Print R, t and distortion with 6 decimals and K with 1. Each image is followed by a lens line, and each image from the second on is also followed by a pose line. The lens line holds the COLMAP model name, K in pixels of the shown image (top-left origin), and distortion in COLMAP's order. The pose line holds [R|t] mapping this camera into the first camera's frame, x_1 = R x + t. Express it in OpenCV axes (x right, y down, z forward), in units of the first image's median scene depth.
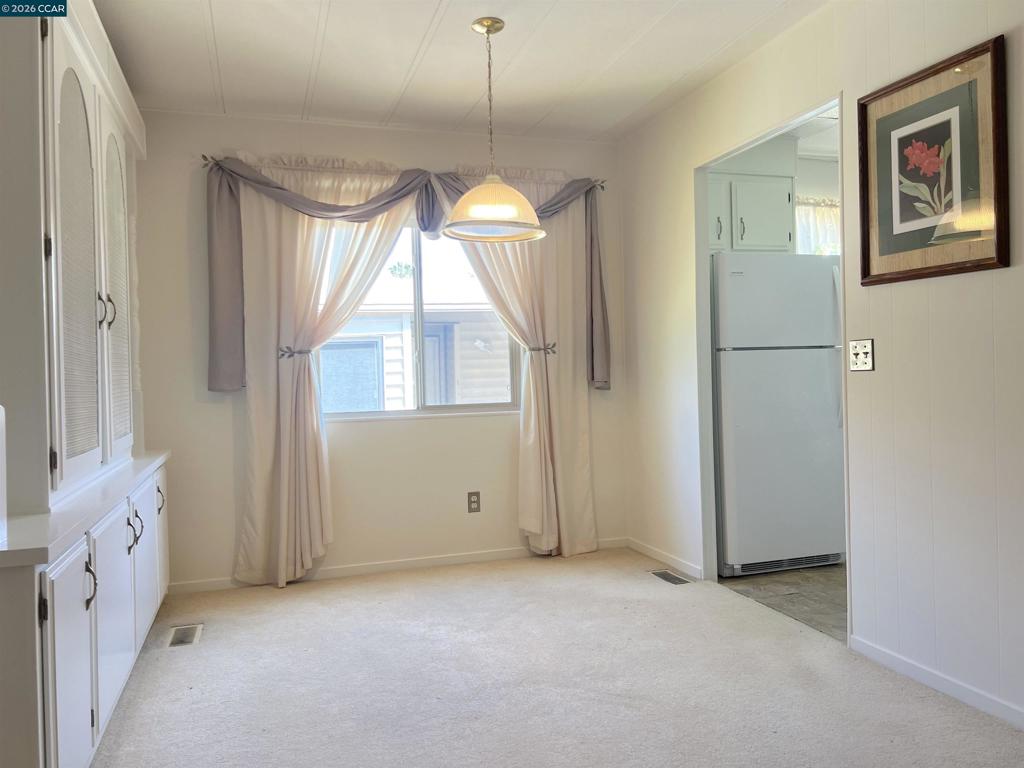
lens RADIAL K [[762.0, 0, 514.5], [0, 762.0, 383.9], [0, 0, 1]] dist [0.062094, -0.075124]
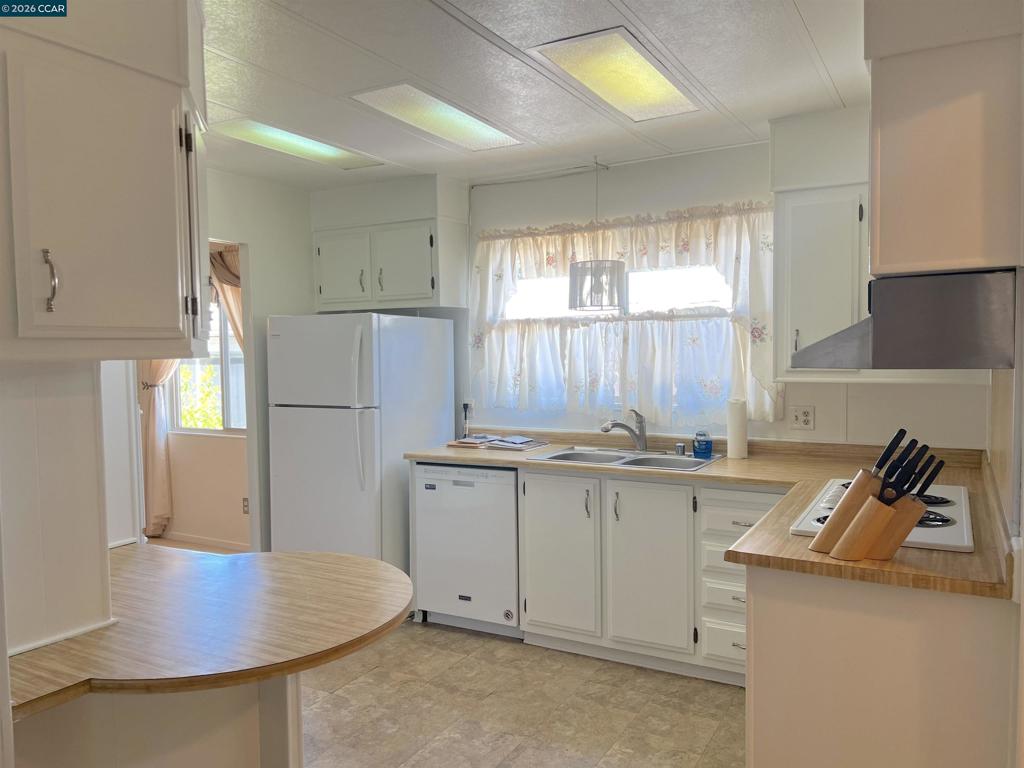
lens RADIAL K [[762.0, 0, 514.5], [0, 762.0, 383.9], [0, 0, 1]] dist [0.062094, -0.075124]
pose [[0.674651, 0.051113, -0.736365, 1.286258], [-0.013898, 0.998302, 0.056562, -0.138897], [0.738006, -0.027925, 0.674216, 0.506142]]
